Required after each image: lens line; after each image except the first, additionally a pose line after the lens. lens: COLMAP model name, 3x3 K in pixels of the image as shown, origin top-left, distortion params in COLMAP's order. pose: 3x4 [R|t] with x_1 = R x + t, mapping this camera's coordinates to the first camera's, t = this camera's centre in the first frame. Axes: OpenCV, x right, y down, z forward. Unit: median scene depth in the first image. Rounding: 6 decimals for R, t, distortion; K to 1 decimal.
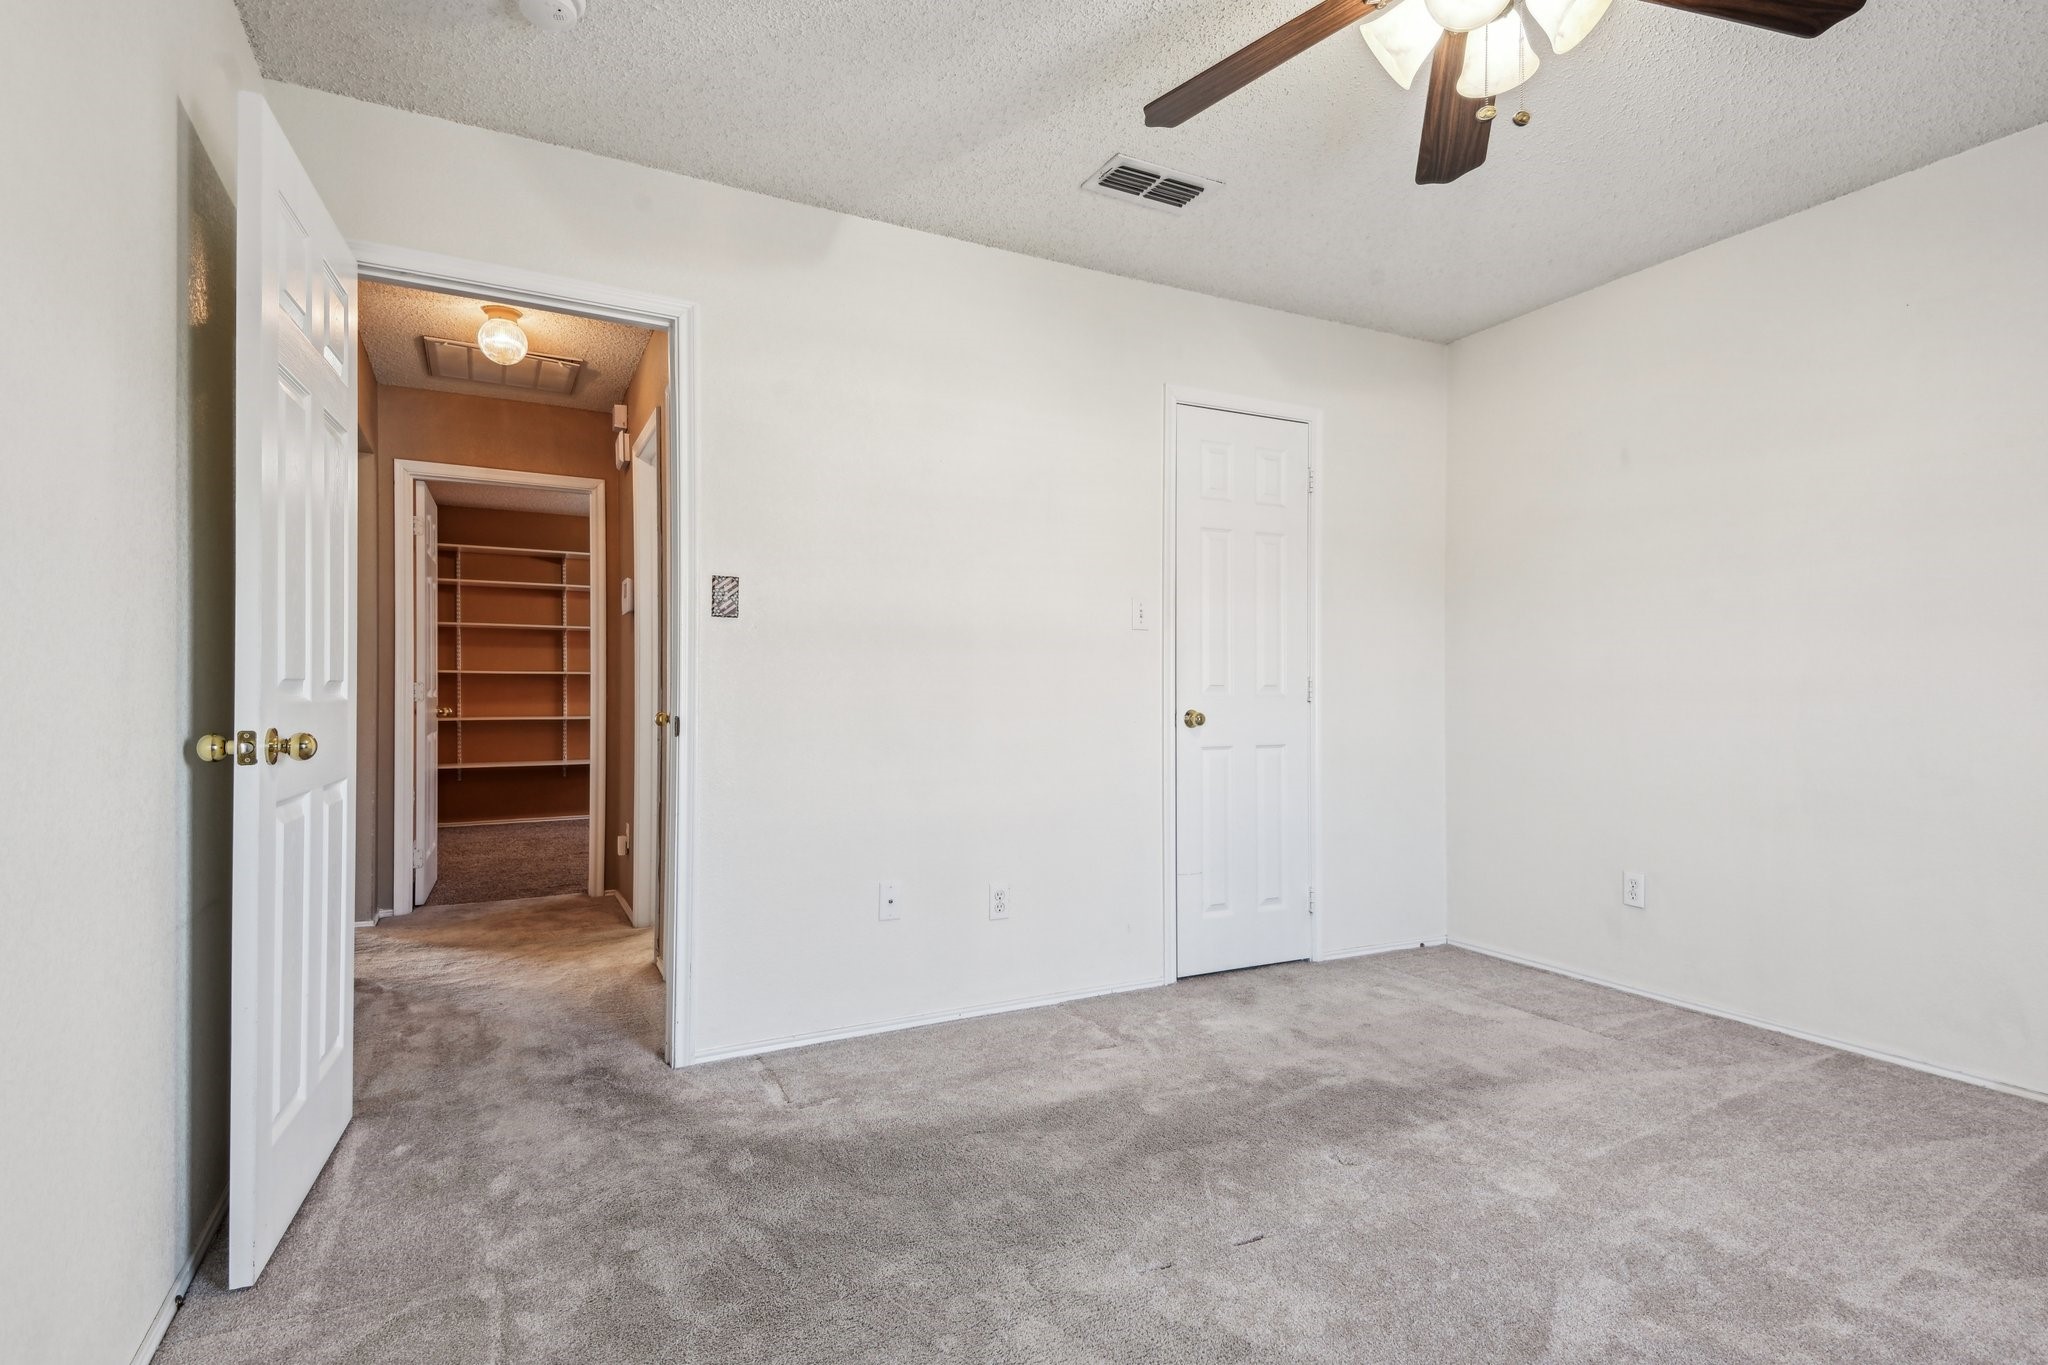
lens RADIAL K [[1012.2, 0, 1026.9], [0, 1012.2, 697.4], [0, 0, 1]] dist [0.105338, -0.077564]
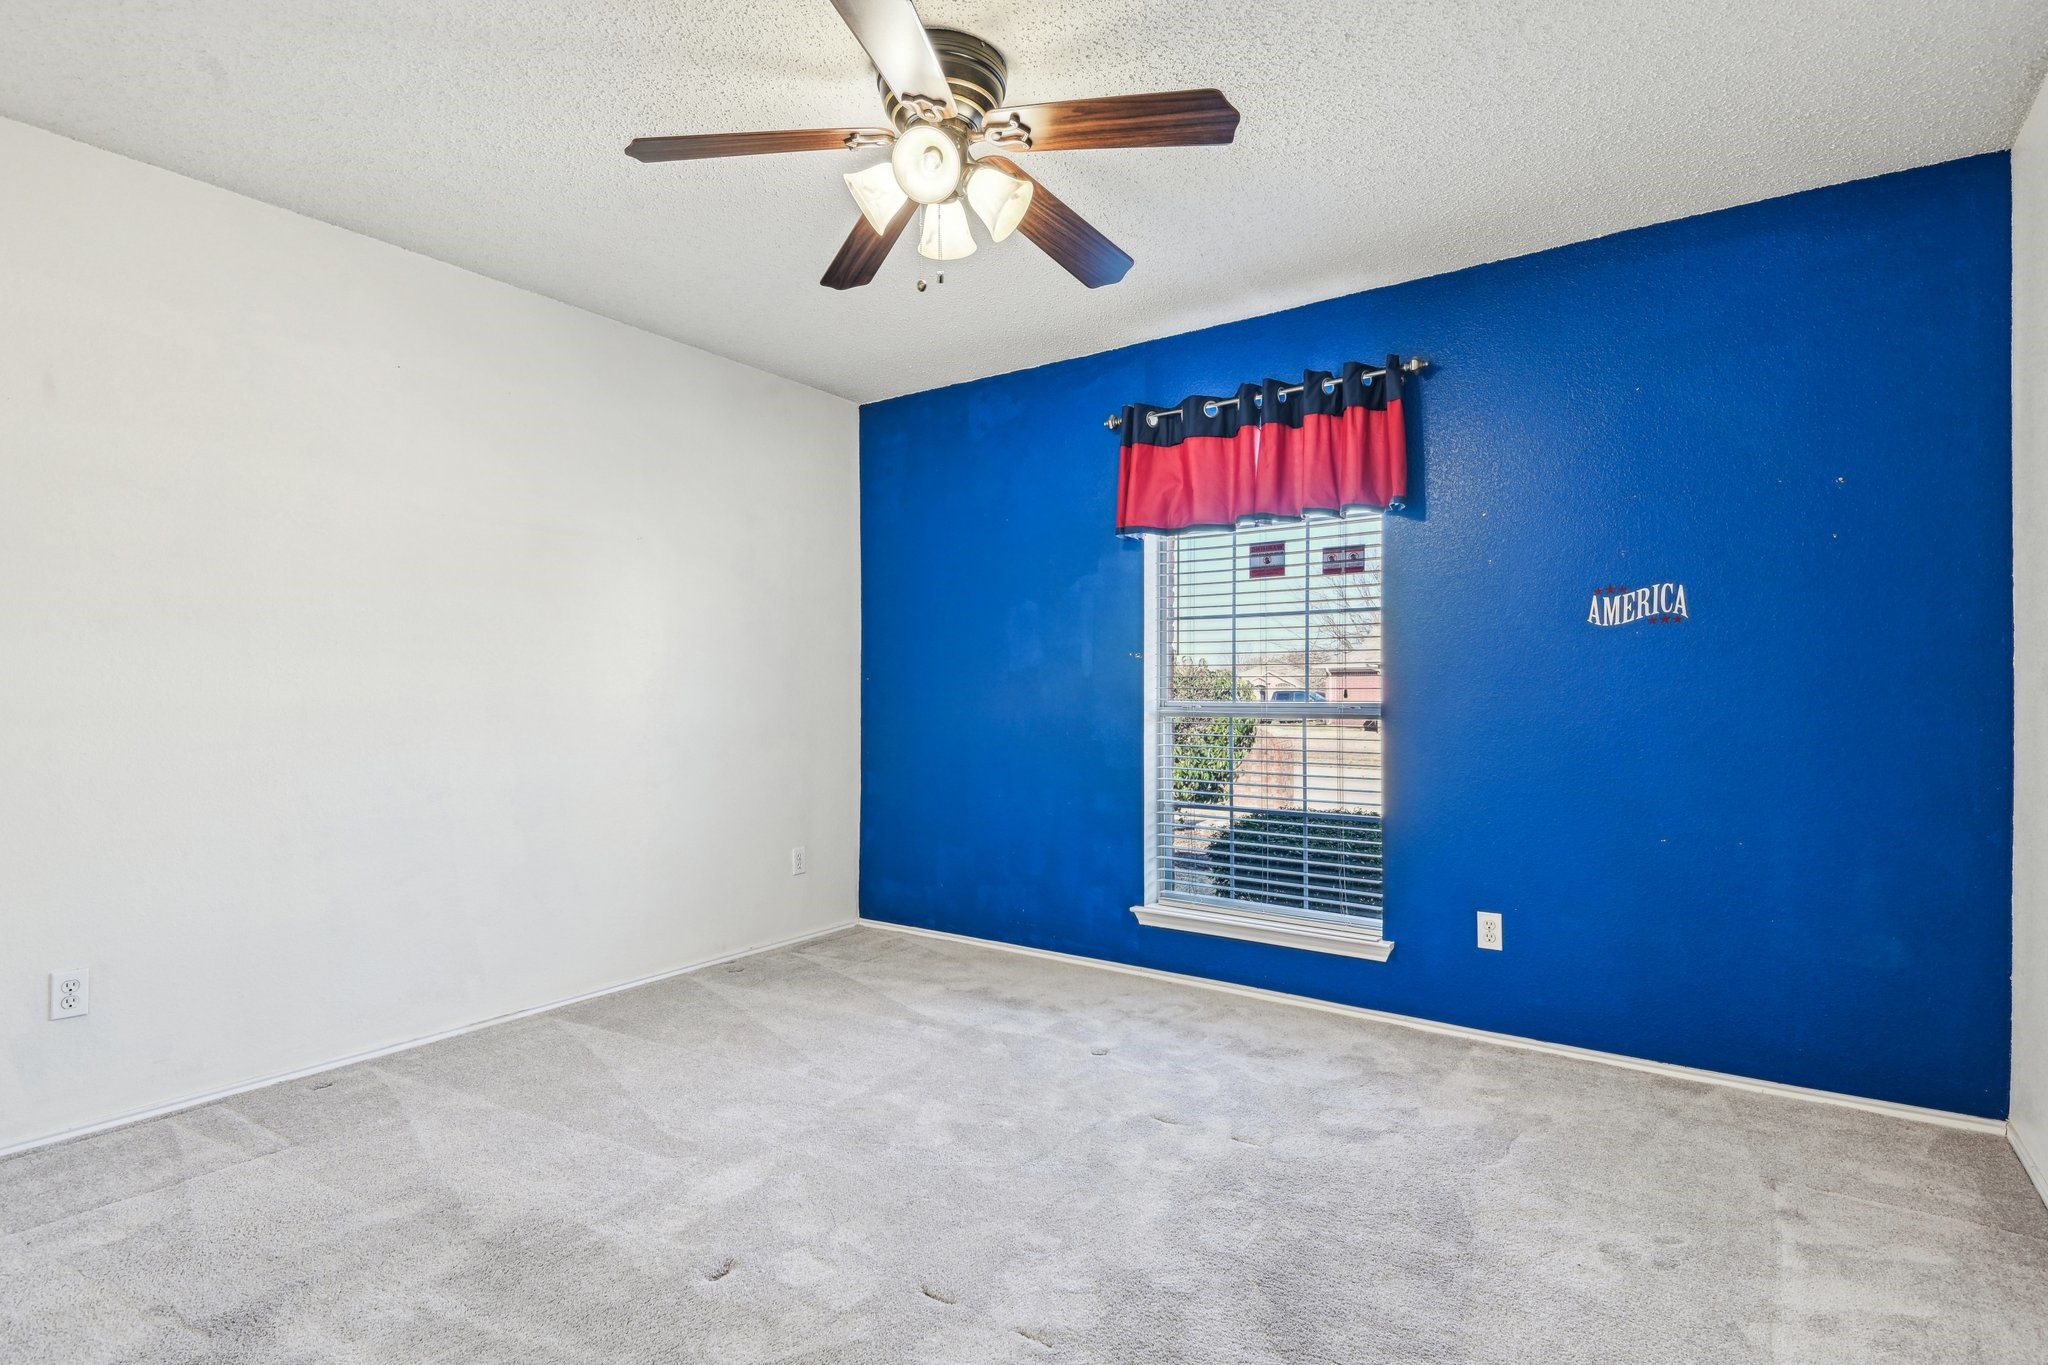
lens RADIAL K [[992.2, 0, 1028.0], [0, 992.2, 690.6], [0, 0, 1]] dist [0.104941, -0.058435]
pose [[-0.467498, 0.006649, 0.883969, -0.377706], [0.005233, 0.999975, -0.004754, -0.019327], [-0.883978, 0.002403, -0.467521, 0.776497]]
